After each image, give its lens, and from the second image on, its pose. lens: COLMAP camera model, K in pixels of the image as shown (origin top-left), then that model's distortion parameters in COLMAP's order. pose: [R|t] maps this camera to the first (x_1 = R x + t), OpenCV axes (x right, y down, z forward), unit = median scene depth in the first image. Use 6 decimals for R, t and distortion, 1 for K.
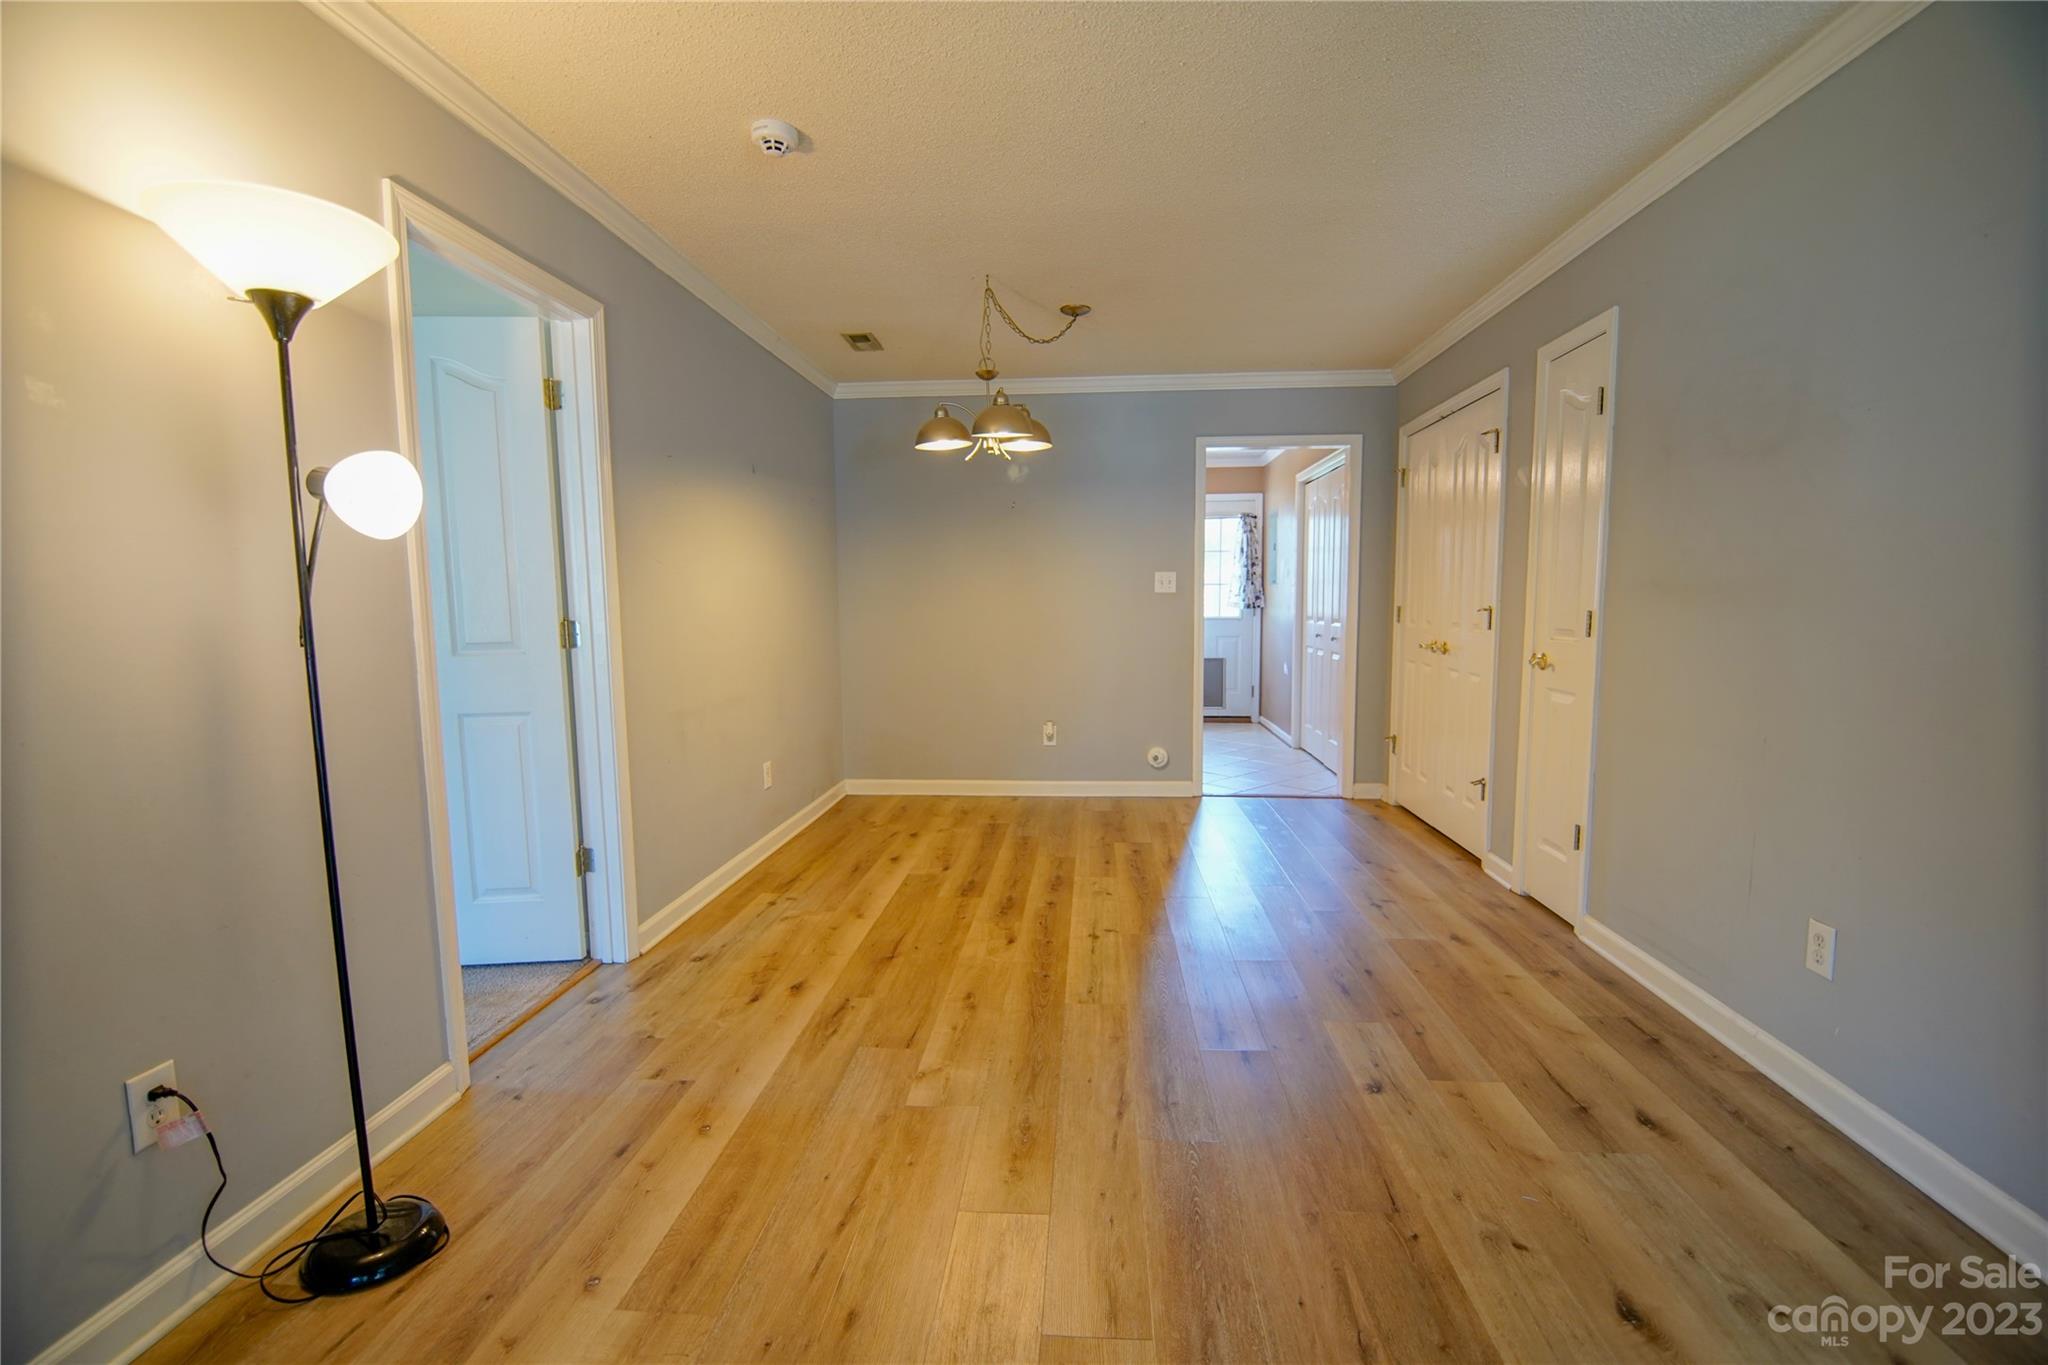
lens RADIAL K [[909.6, 0, 1023.2], [0, 909.6, 690.0], [0, 0, 1]] dist [0.001739, -0.016100]
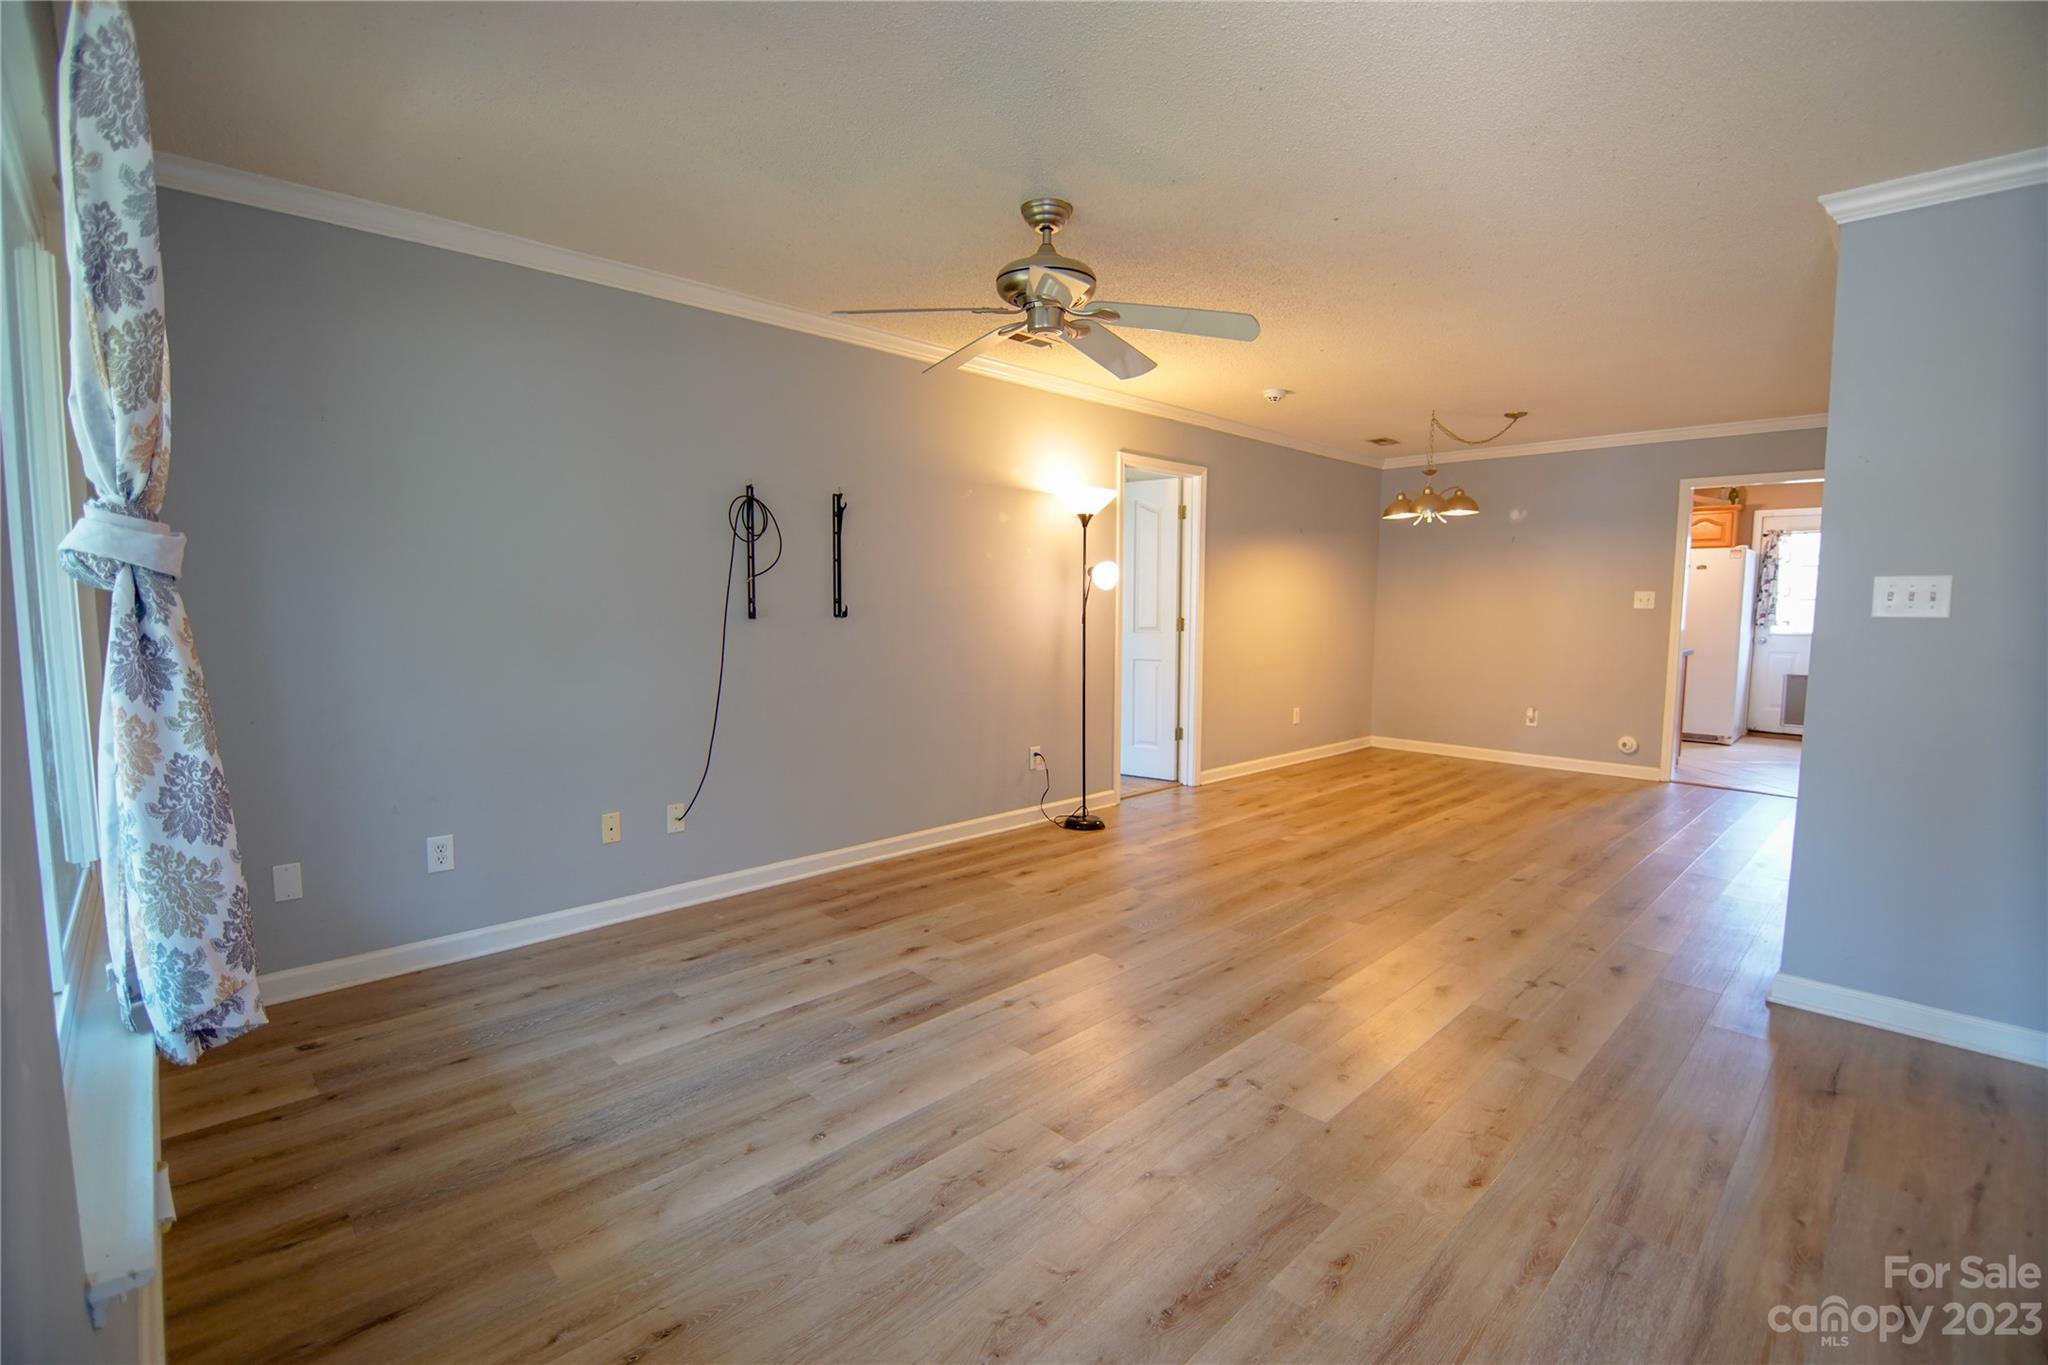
lens RADIAL K [[909.6, 0, 1023.2], [0, 909.6, 690.0], [0, 0, 1]] dist [0.001739, -0.016100]
pose [[0.750874, 0.077592, -0.655872, 0.612120], [-0.079136, 0.996490, 0.027290, 0.060214], [0.655688, 0.031412, 0.754379, -0.812585]]
